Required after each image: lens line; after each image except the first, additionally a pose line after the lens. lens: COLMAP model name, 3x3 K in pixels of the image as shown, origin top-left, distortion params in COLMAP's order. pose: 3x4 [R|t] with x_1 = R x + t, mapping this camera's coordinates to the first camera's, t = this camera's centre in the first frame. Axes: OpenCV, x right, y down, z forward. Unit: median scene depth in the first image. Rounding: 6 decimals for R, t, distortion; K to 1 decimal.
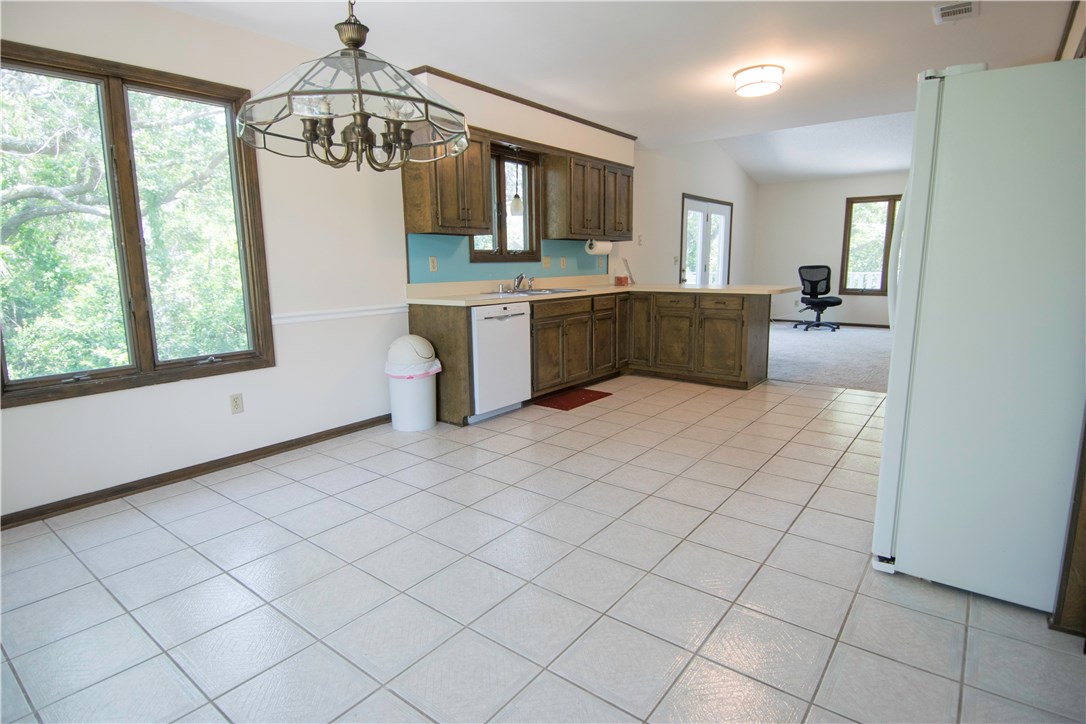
lens RADIAL K [[563.8, 0, 545.1], [0, 563.8, 358.0], [0, 0, 1]] dist [0.054958, -0.059889]
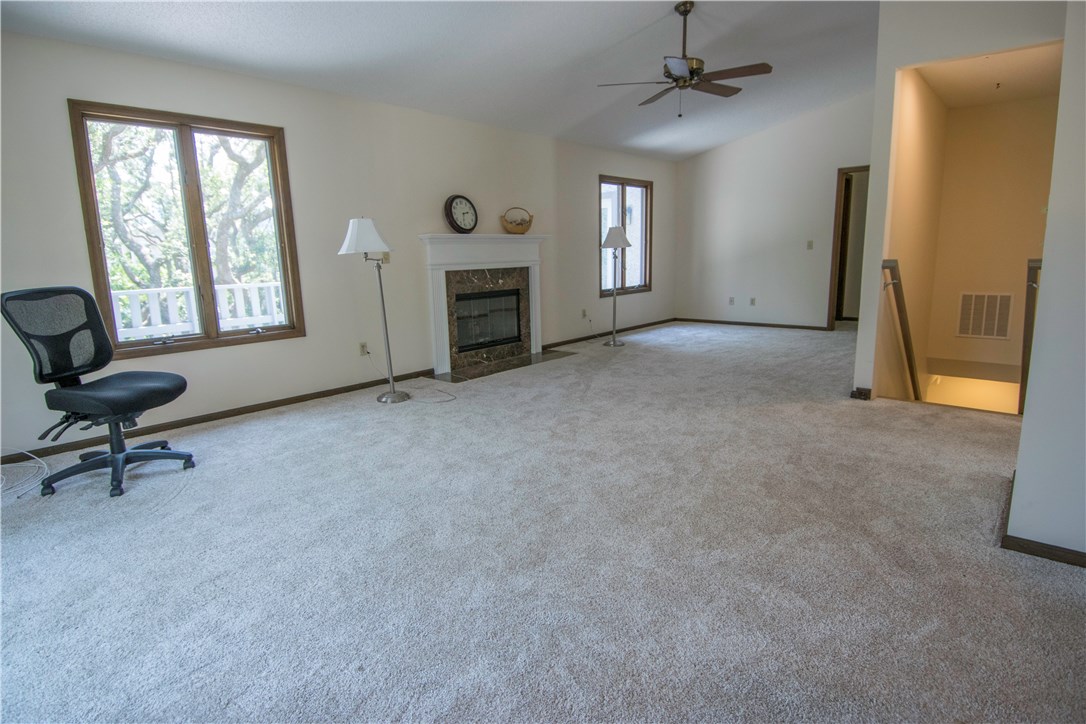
lens RADIAL K [[563.8, 0, 545.1], [0, 563.8, 358.0], [0, 0, 1]] dist [0.054958, -0.059889]
pose [[0.066615, -0.177977, 0.981777, 0.348573], [0.192043, 0.967853, 0.162422, -0.250733], [-0.979123, 0.177723, 0.098653, 1.432311]]
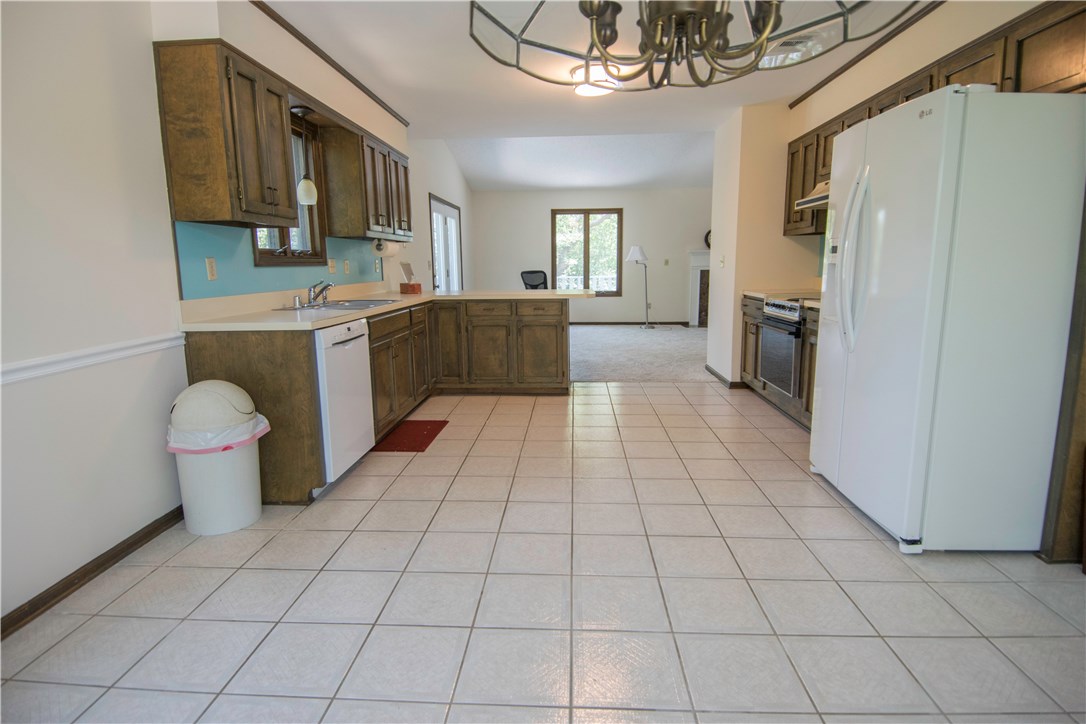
lens RADIAL K [[563.8, 0, 545.1], [0, 563.8, 358.0], [0, 0, 1]] dist [0.054958, -0.059889]
pose [[0.821814, -0.094012, 0.561947, -0.252750], [0.099452, 0.994821, 0.020987, -0.037428], [-0.561010, 0.038639, 0.826907, 0.231150]]
